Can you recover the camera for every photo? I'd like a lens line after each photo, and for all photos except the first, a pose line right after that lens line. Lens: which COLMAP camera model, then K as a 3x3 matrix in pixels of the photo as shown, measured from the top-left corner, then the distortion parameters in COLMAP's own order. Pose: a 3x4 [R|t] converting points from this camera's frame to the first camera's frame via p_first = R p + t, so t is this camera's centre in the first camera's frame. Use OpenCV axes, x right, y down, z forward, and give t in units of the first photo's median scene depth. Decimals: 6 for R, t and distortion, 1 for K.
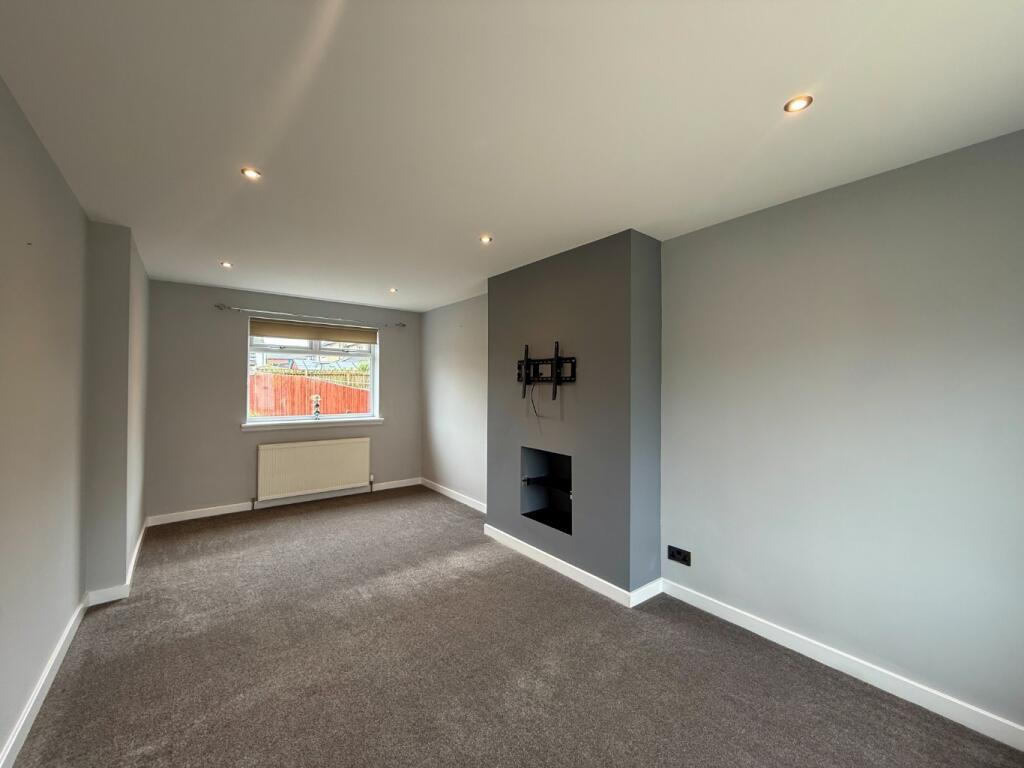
lens RADIAL K [[407.5, 0, 512.0], [0, 407.5, 384.0], [0, 0, 1]] dist [-0.000056, 0.000023]
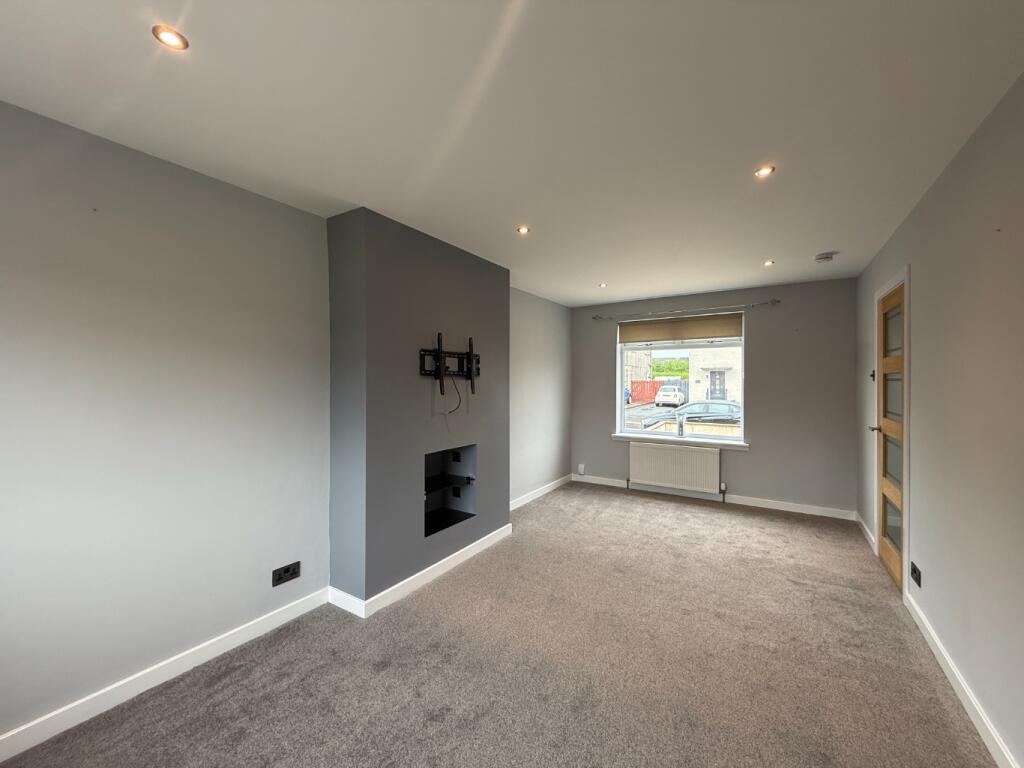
lens RADIAL K [[407.5, 0, 512.0], [0, 407.5, 384.0], [0, 0, 1]] dist [-0.000056, 0.000023]
pose [[-0.332502, -0.013955, 0.942999, -0.856768], [-0.009090, 0.999891, 0.011591, 0.000592], [-0.943059, -0.004718, -0.332592, 1.182411]]
